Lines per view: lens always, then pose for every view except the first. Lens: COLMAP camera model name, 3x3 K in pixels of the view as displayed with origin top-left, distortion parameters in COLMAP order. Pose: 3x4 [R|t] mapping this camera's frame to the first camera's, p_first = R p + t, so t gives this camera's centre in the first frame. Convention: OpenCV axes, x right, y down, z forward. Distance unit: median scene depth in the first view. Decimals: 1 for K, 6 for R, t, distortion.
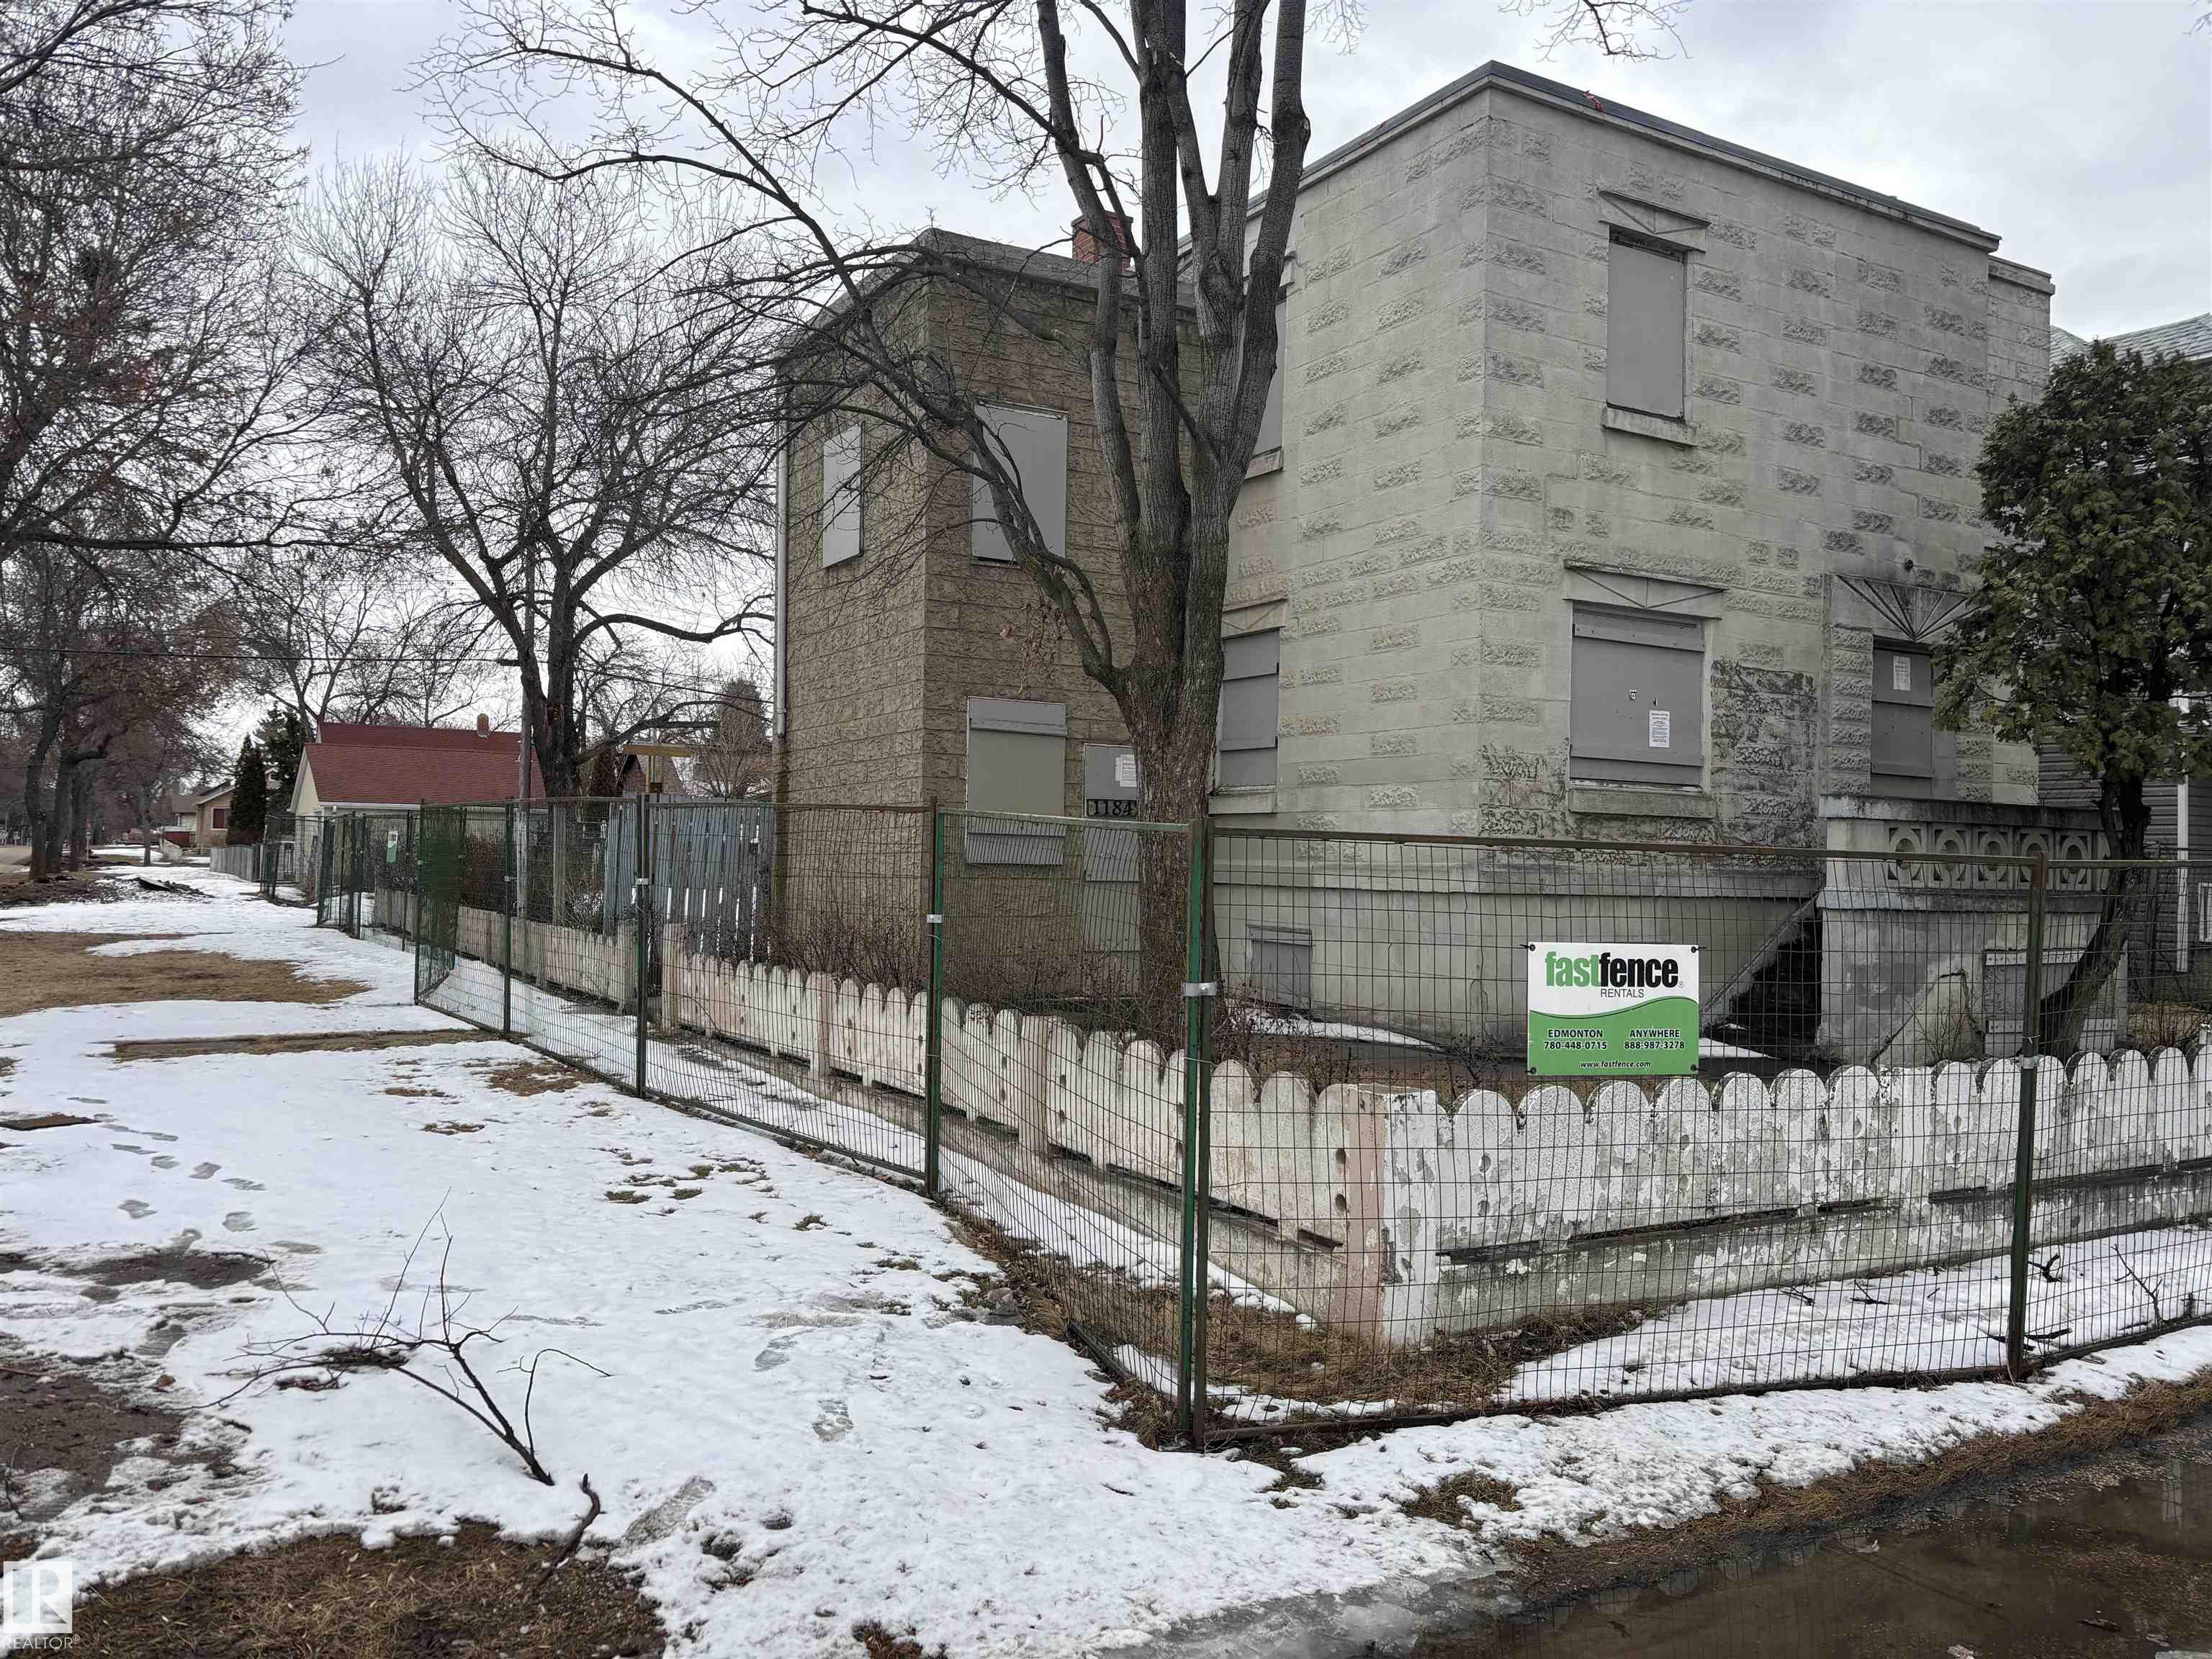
lens RADIAL K [[1671.7, 0, 1093.1], [0, 1671.7, 821.2], [0, 0, 1]] dist [0.009974, 0.009237]
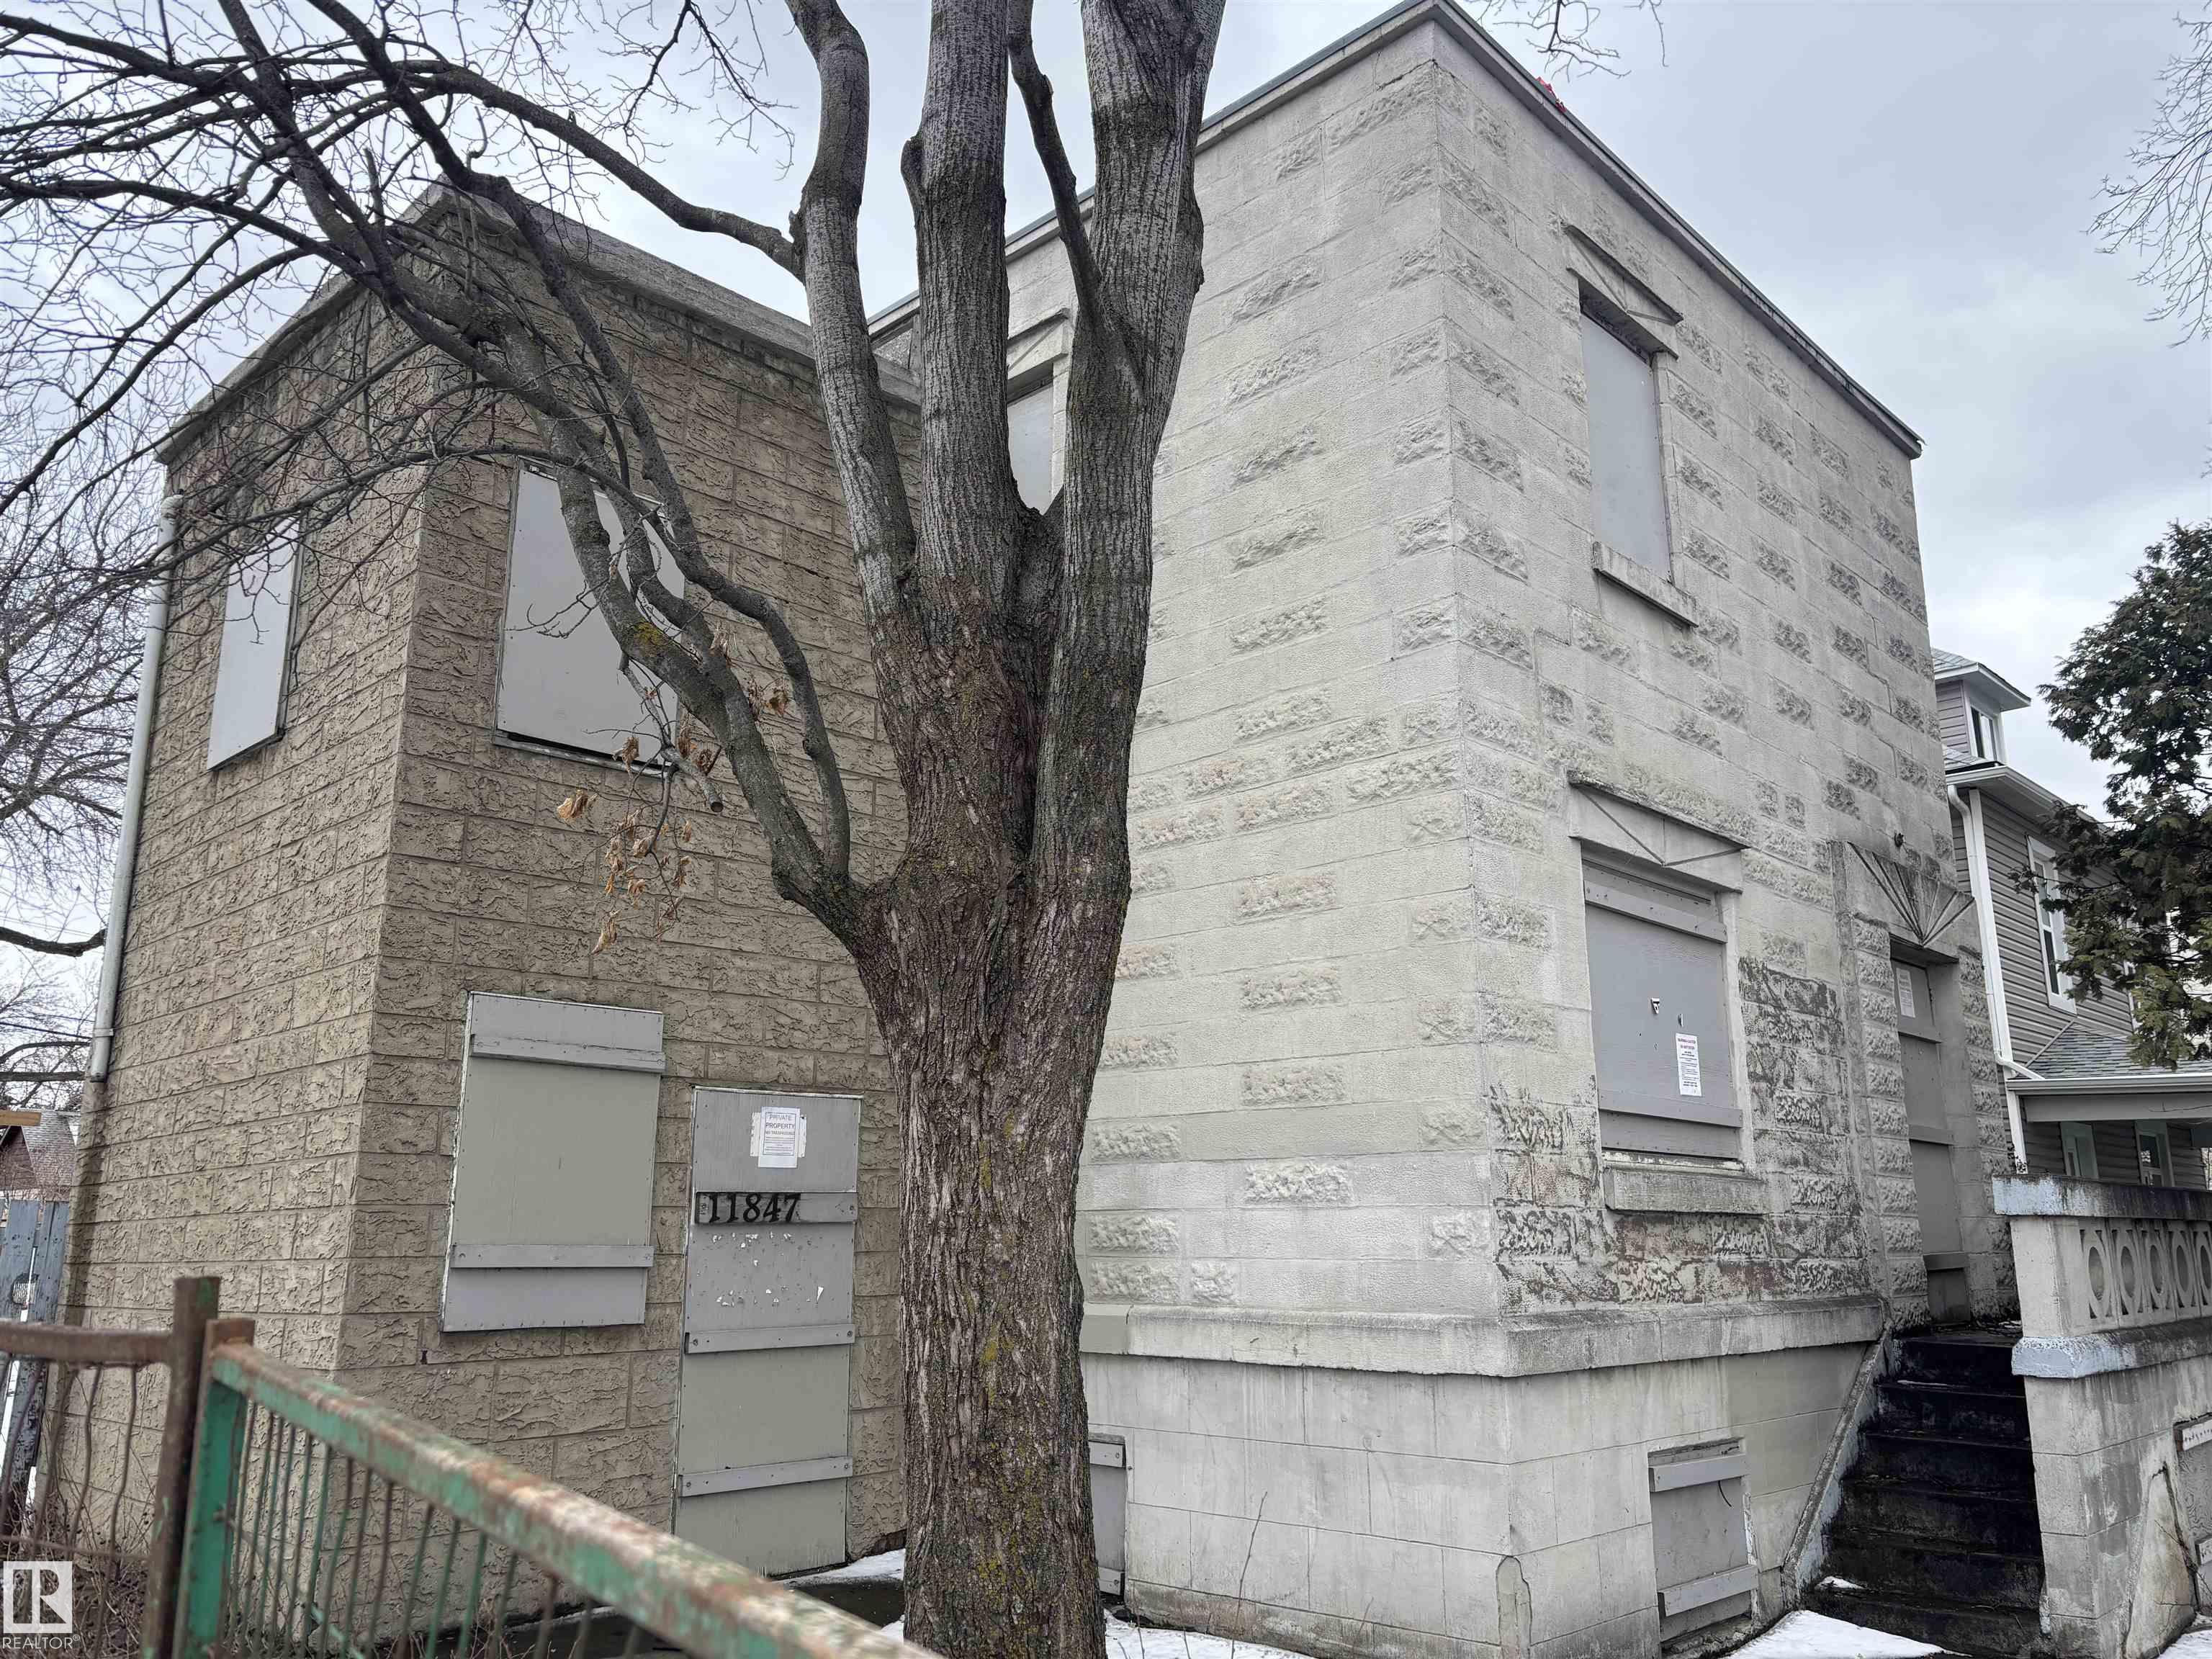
lens RADIAL K [[1663.2, 0, 1120.9], [0, 1663.2, 834.9], [0, 0, 1]] dist [0.048813, -0.052597]
pose [[0.958611, 0.046413, 0.280911, -0.035823], [0.013444, 0.978145, -0.207490, -0.015071], [-0.284402, 0.202679, 0.937036, 0.528780]]
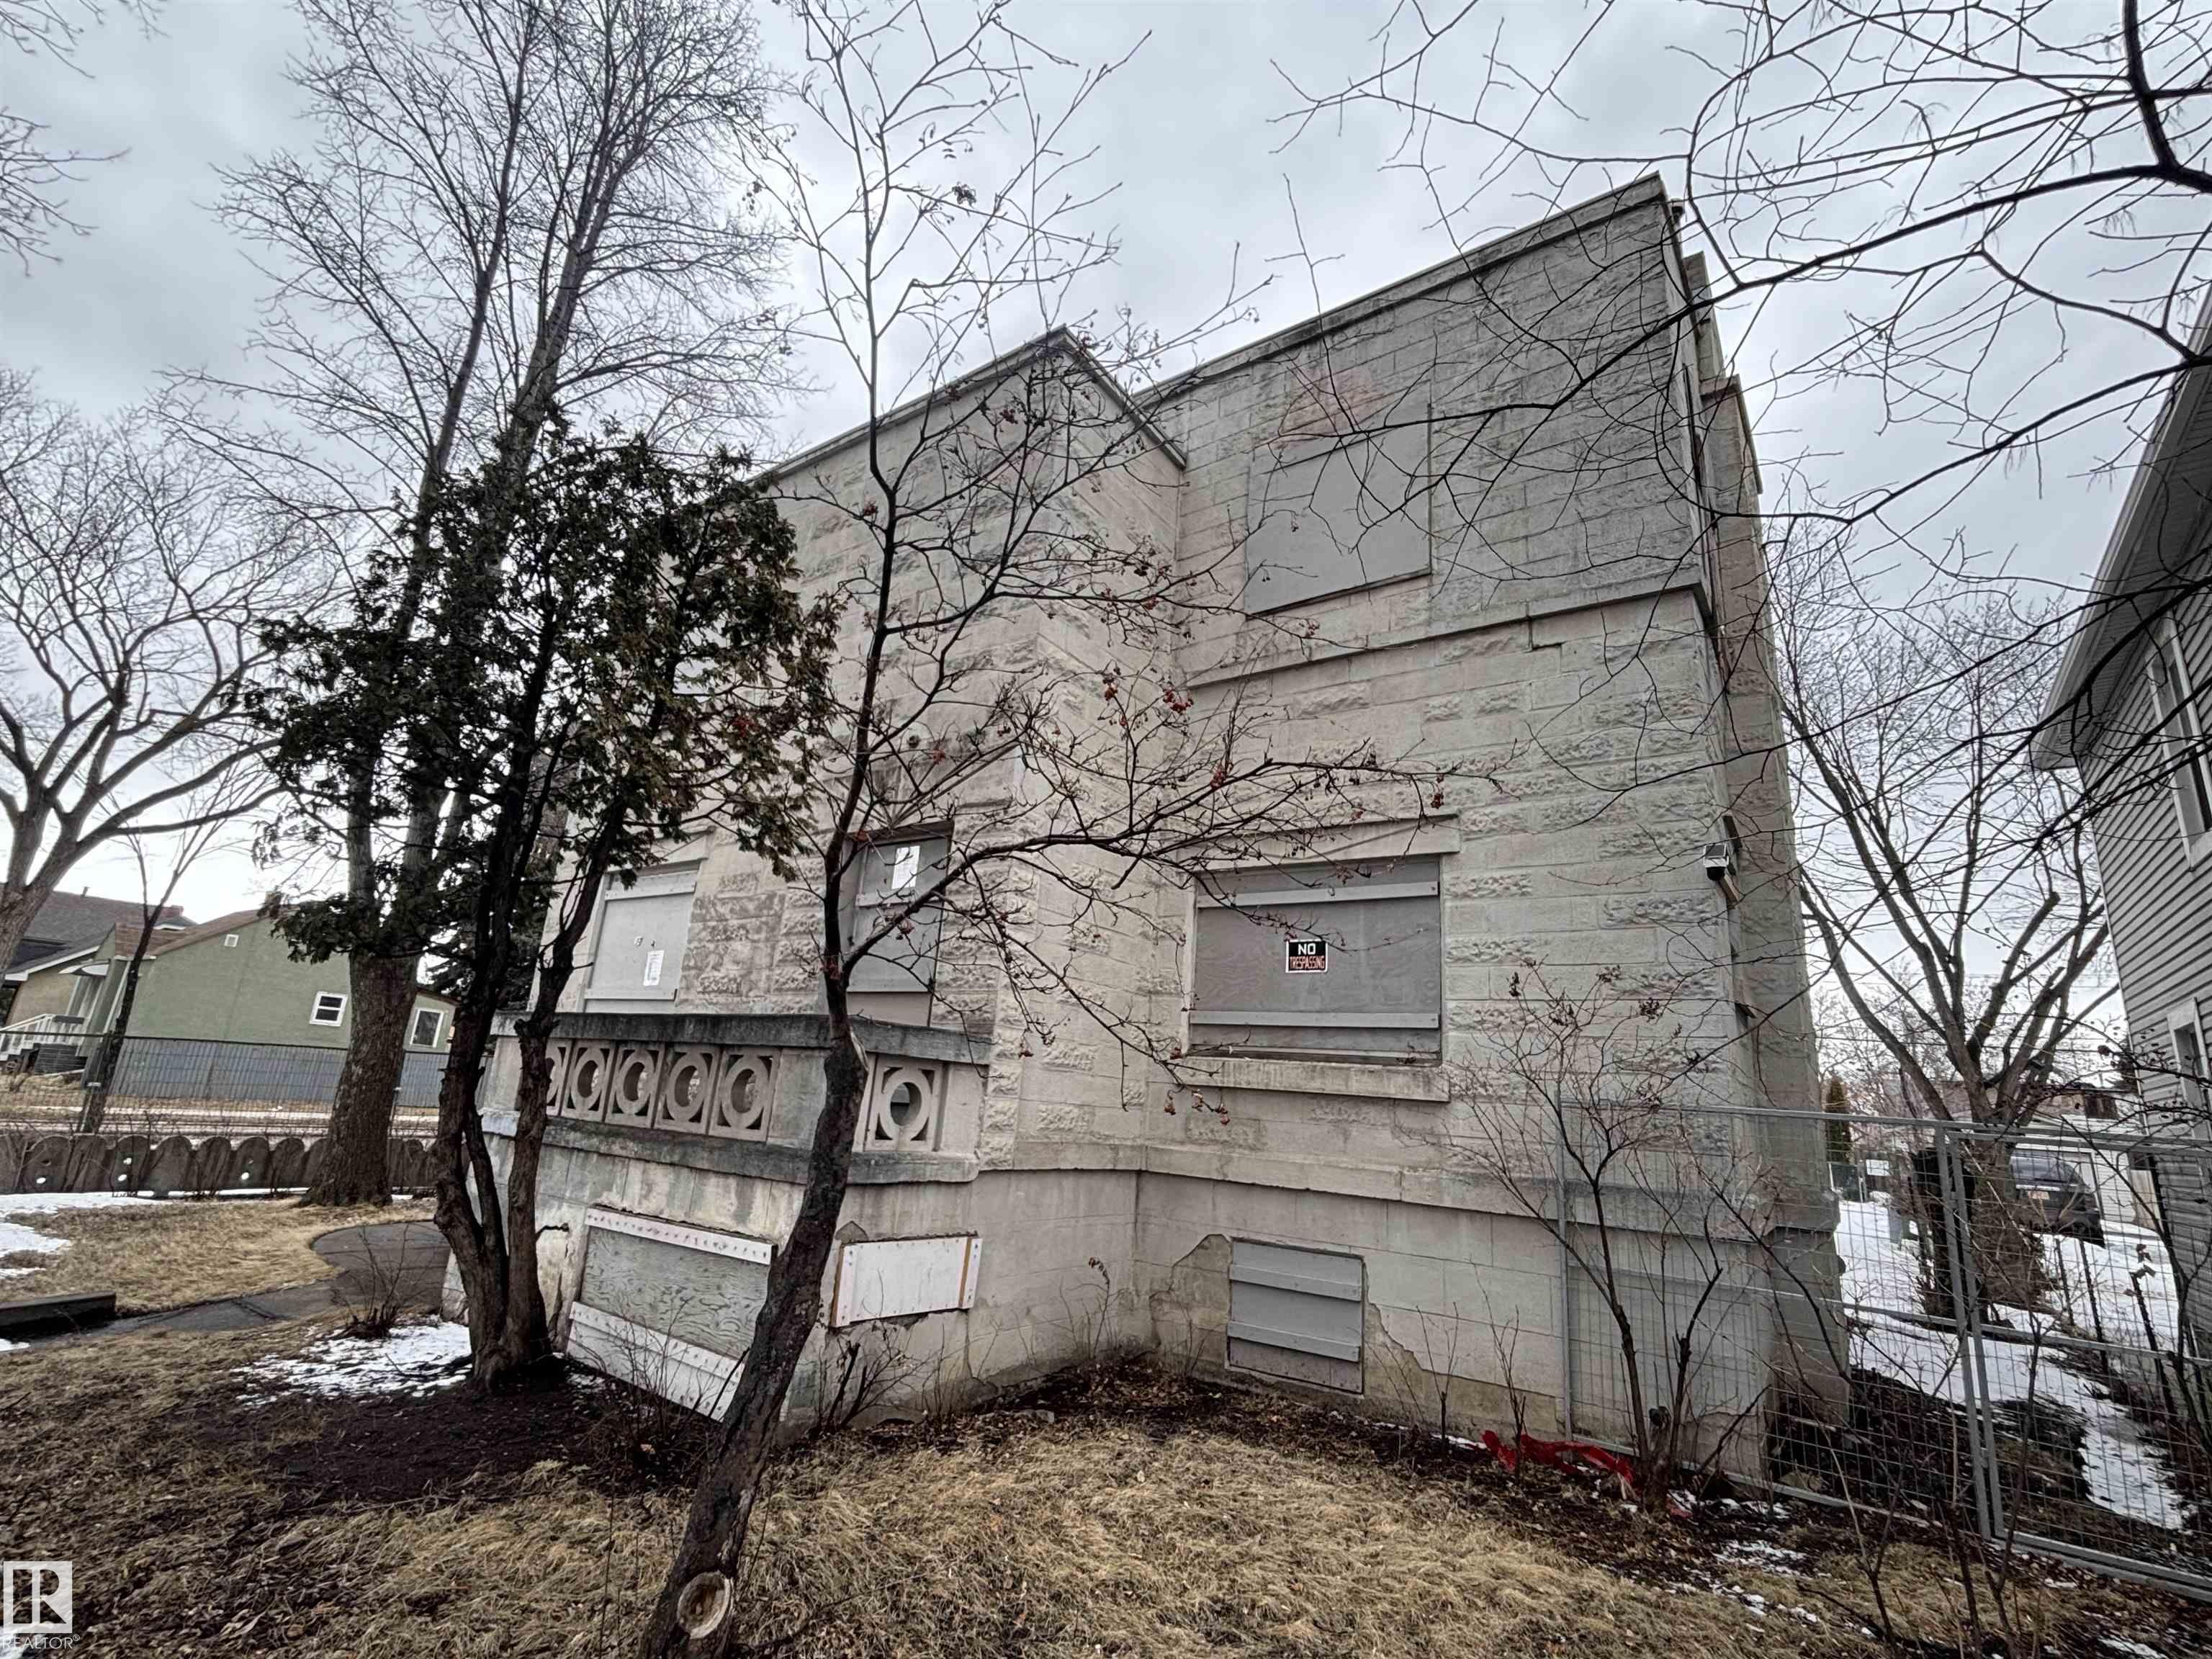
lens RADIAL K [[1008.2, 0, 1106.0], [0, 1008.2, 829.5], [0, 0, 1]] dist [-0.000321, -0.000031]
pose [[0.413556, -0.228313, -0.881388, 1.191344], [-0.046113, 0.961554, -0.270717, 0.028967], [0.909310, 0.152600, 0.387128, 1.112869]]
